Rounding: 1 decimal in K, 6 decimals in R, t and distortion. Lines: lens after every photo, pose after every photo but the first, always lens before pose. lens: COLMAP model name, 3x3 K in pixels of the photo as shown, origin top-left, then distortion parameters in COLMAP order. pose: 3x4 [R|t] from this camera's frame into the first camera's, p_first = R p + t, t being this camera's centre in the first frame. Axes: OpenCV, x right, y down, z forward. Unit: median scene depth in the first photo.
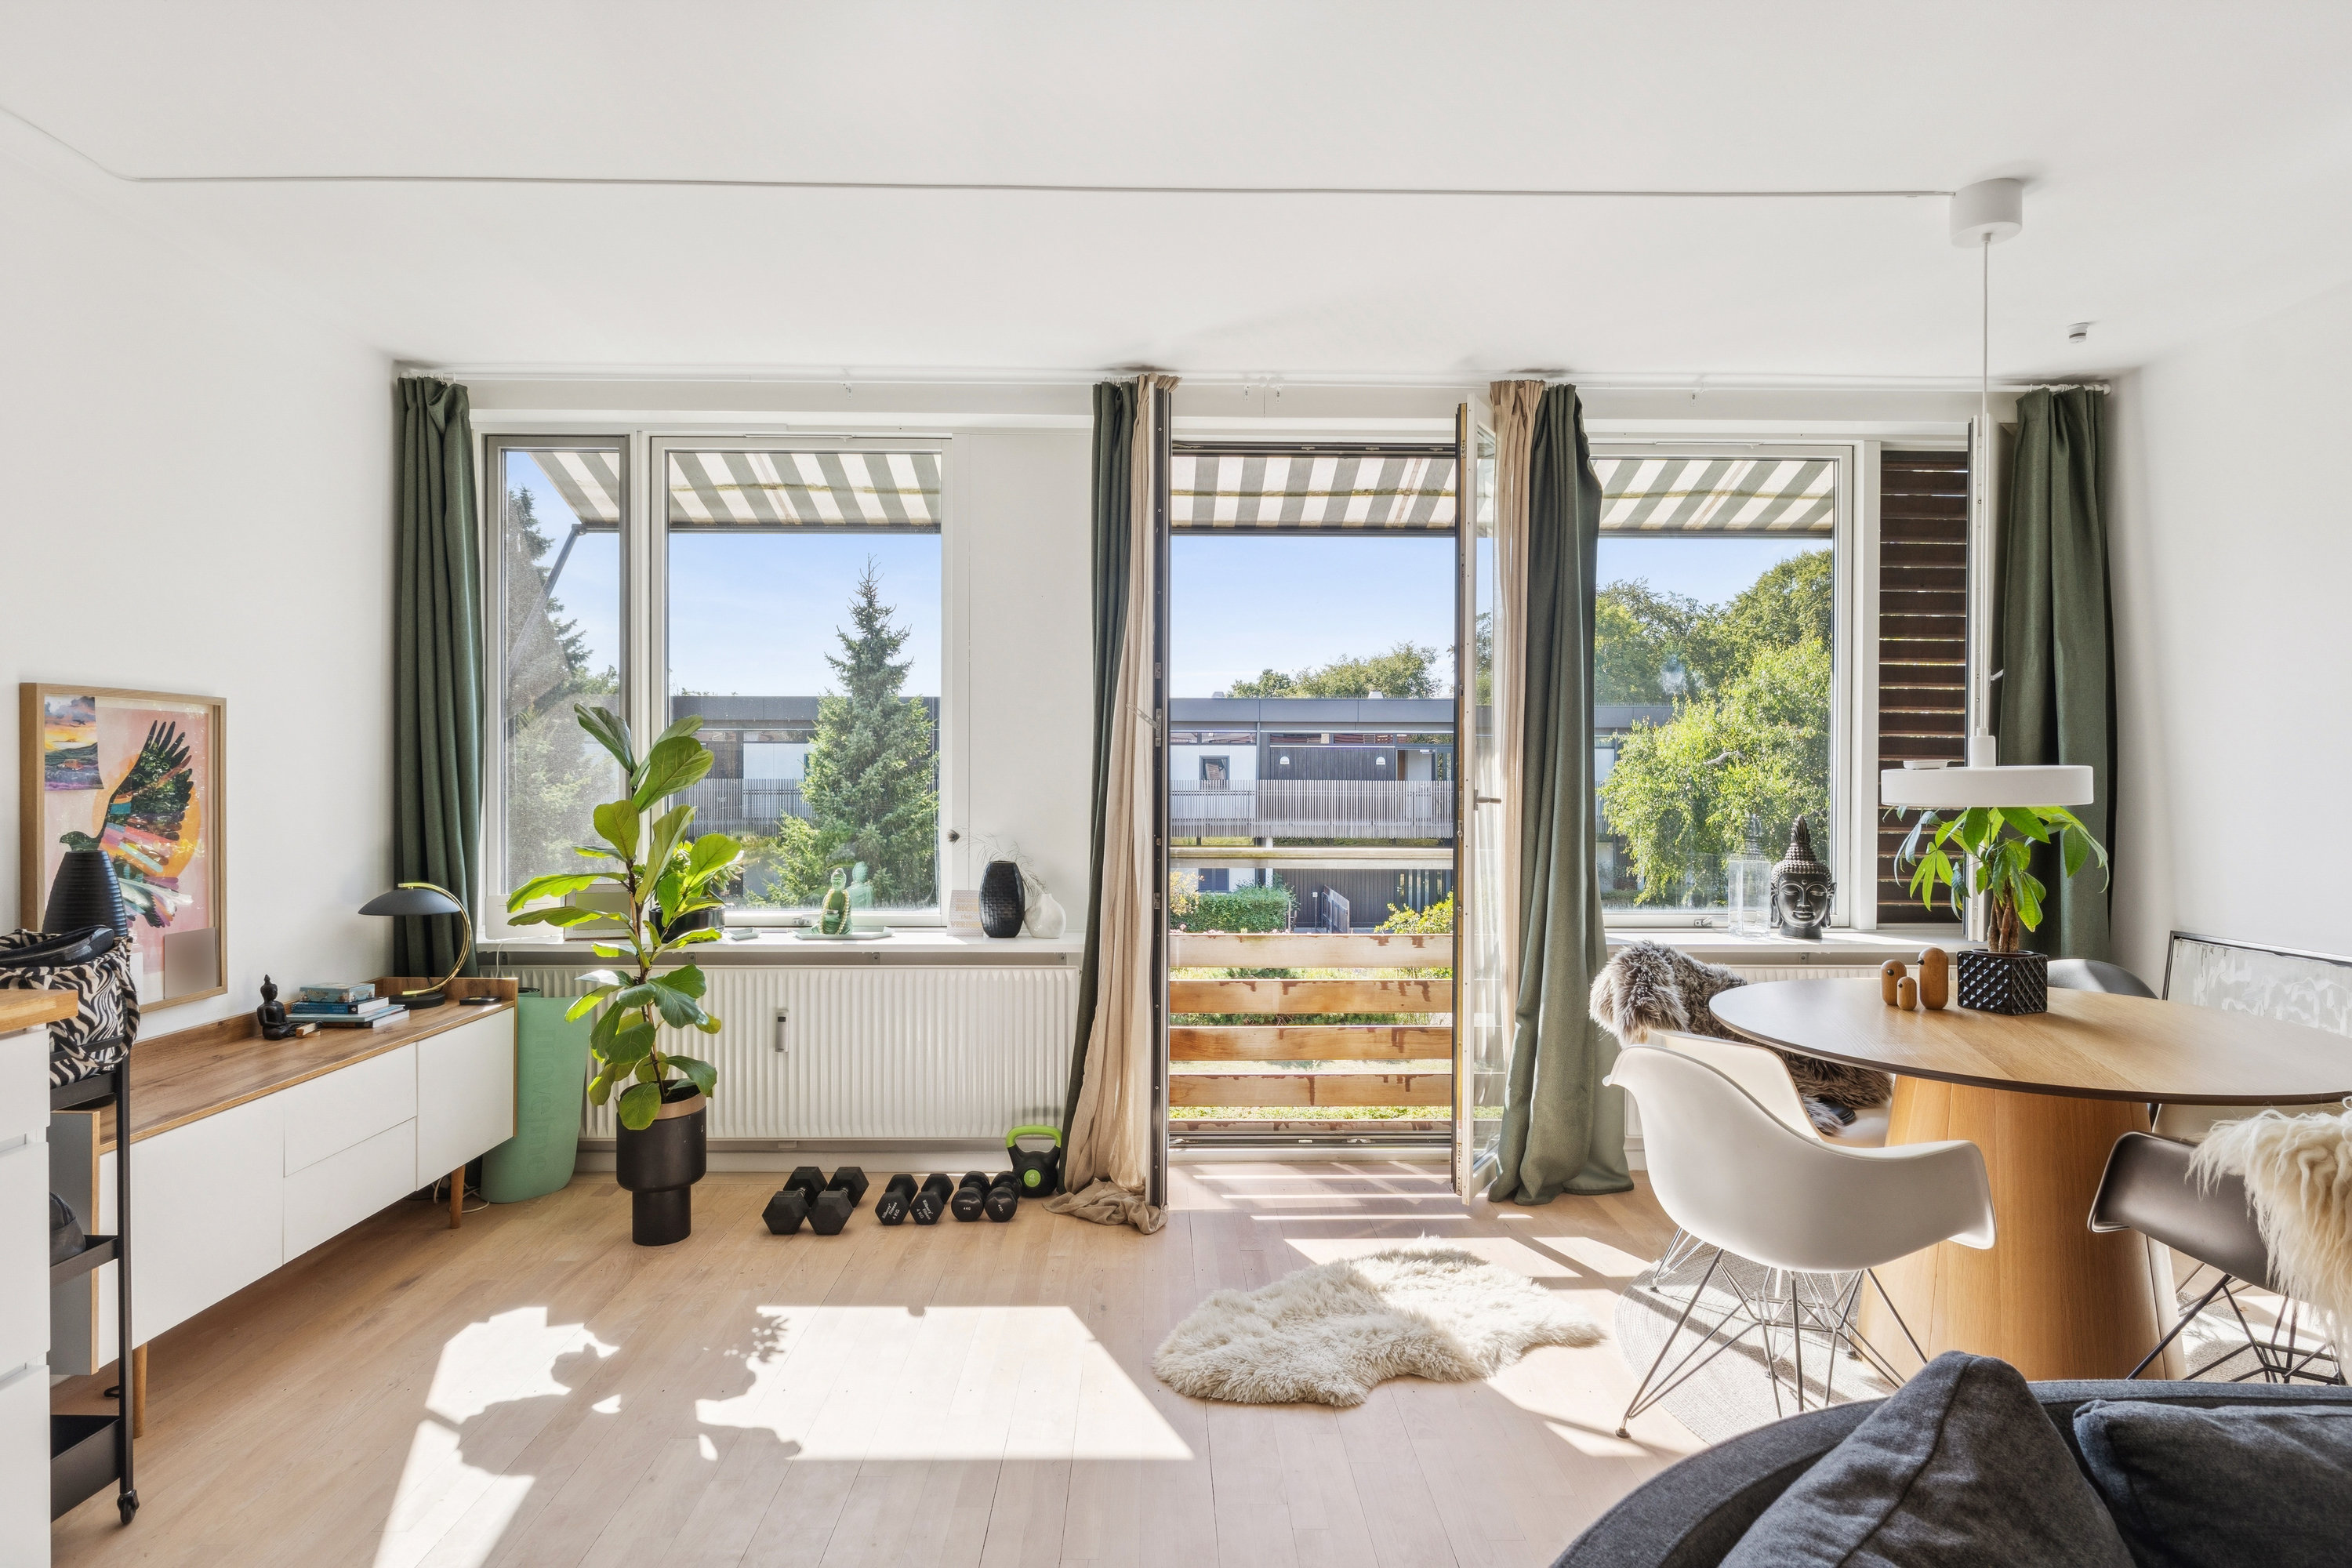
lens RADIAL K [[1244.2, 0, 1176.0], [0, 1244.2, 784.0], [0, 0, 1]] dist [-0.021611, 0.000526]
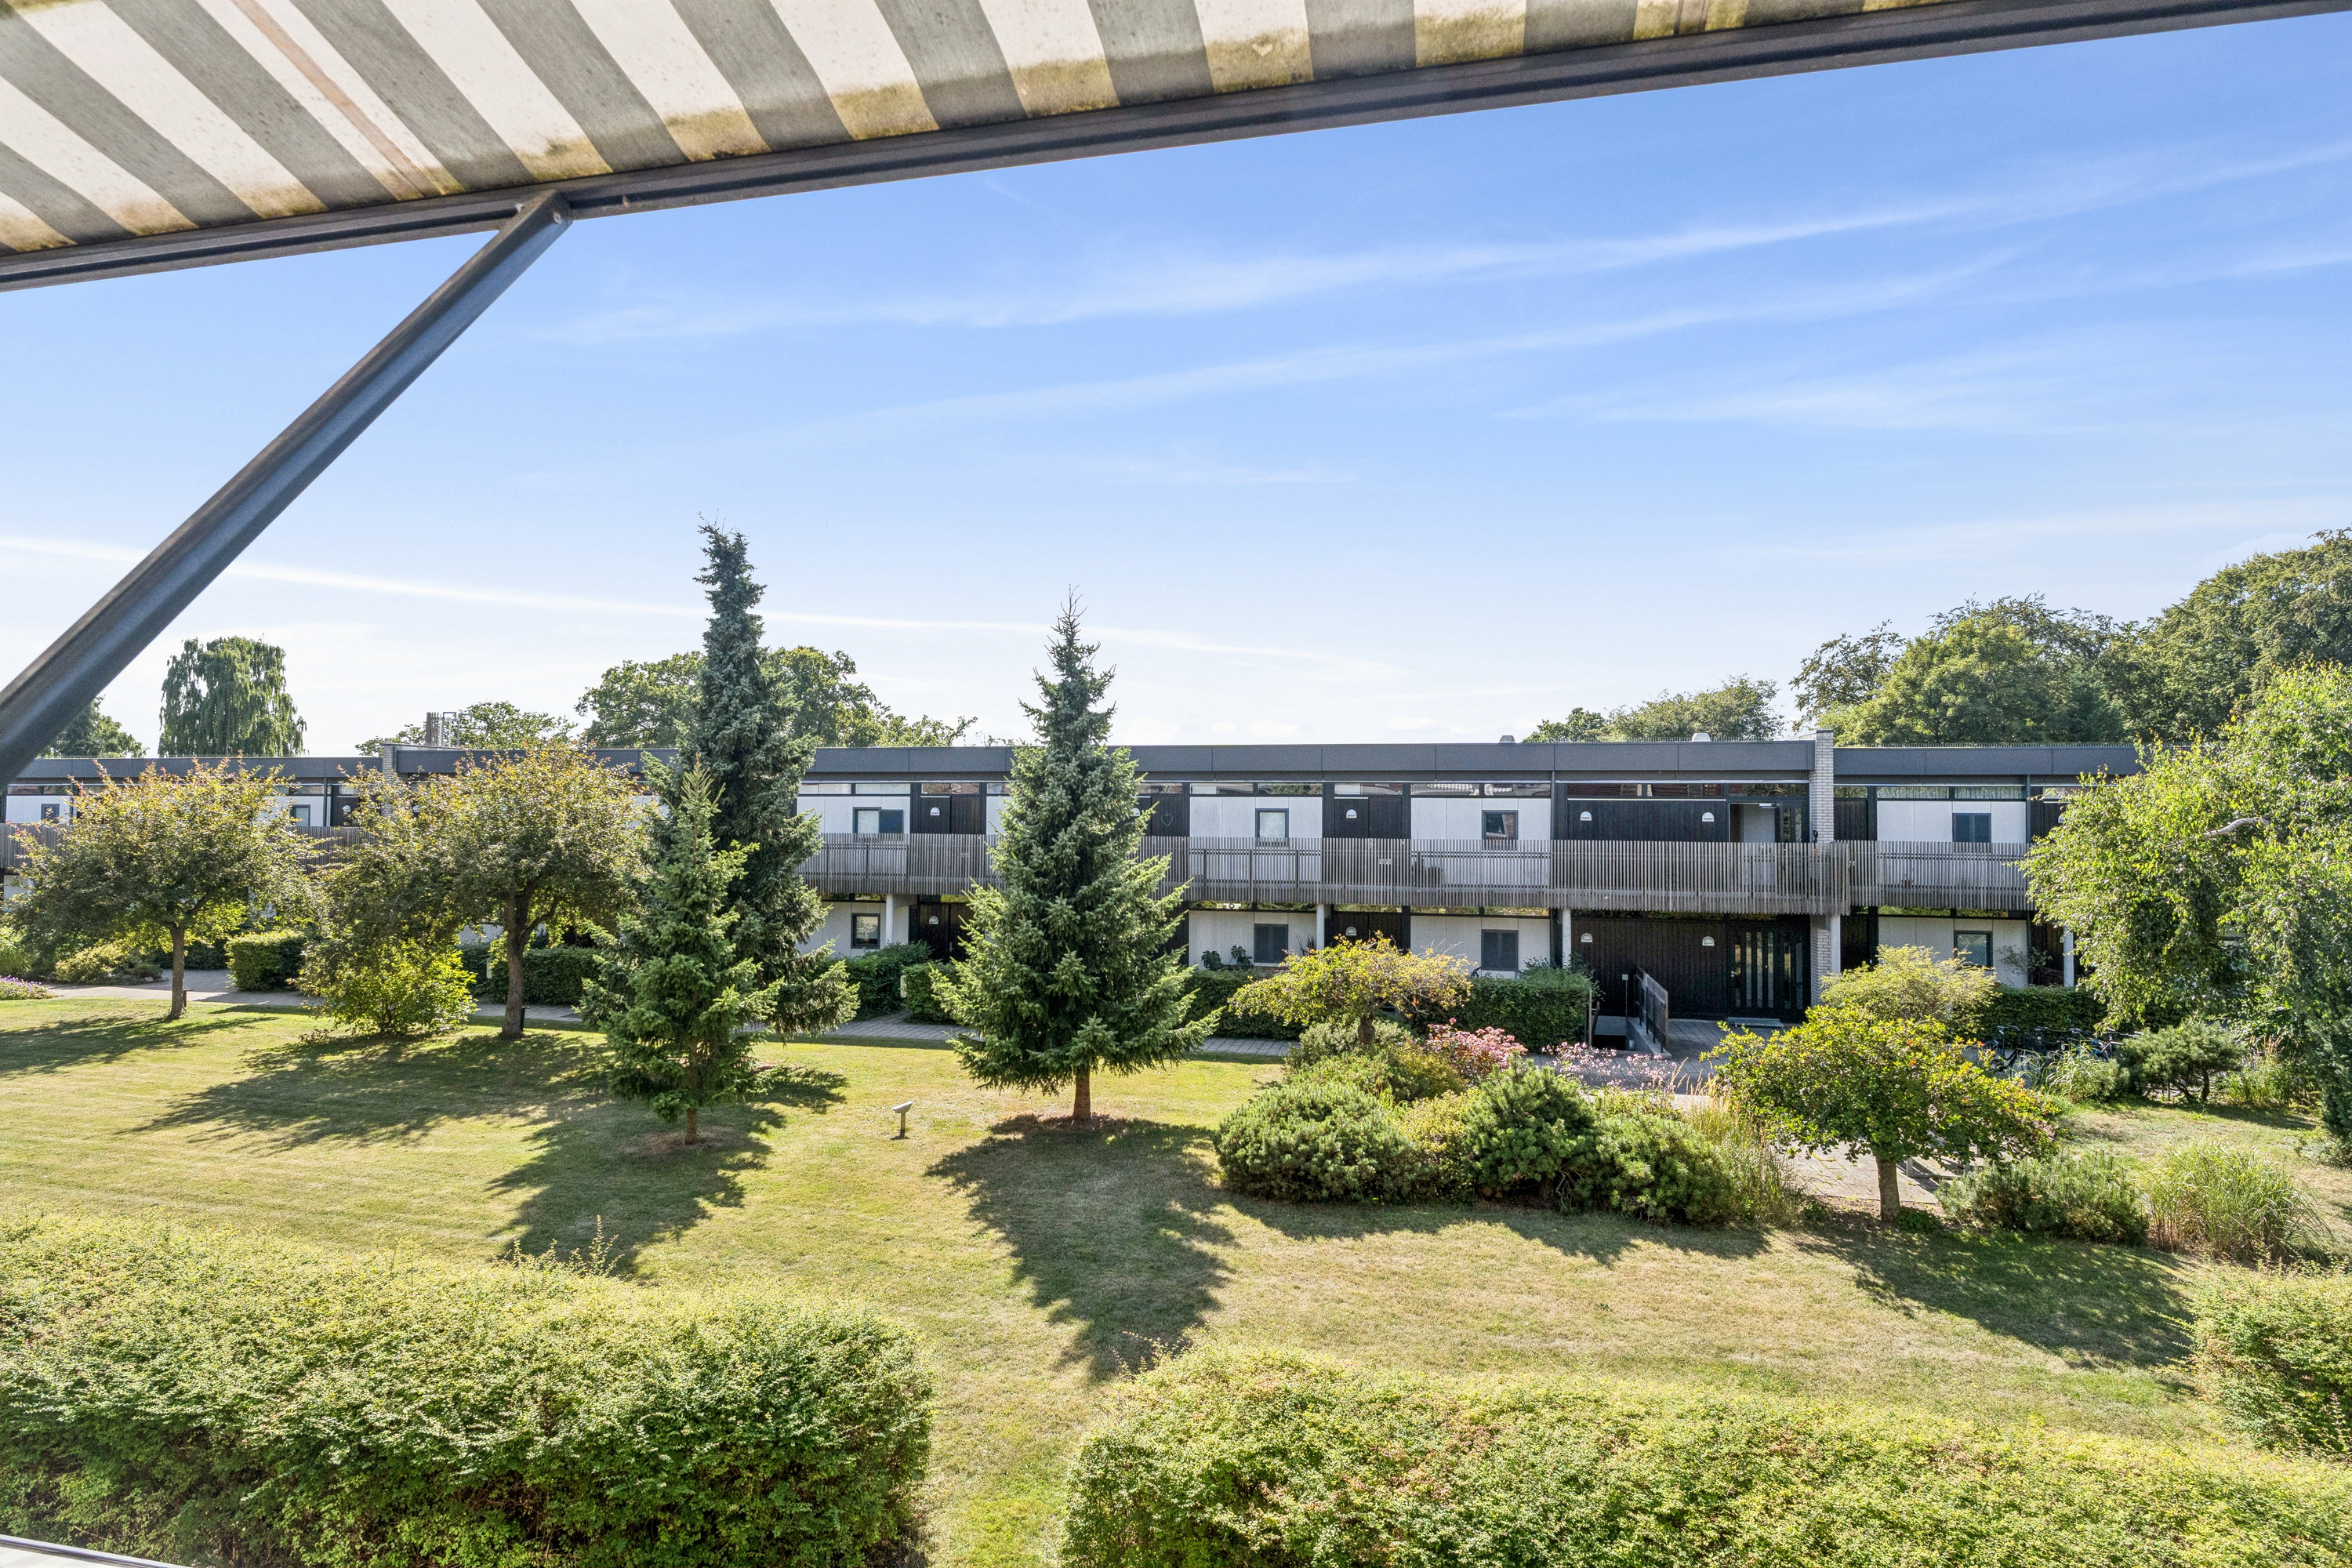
lens RADIAL K [[1231.3, 0, 1169.2], [0, 1231.3, 772.9], [0, 0, 1]] dist [-0.014649, -0.000233]
pose [[0.968173, -0.004240, -0.250246, 0.024015], [-0.006298, 0.999127, -0.041293, -0.012765], [0.250203, 0.041555, 0.967301, 0.129800]]
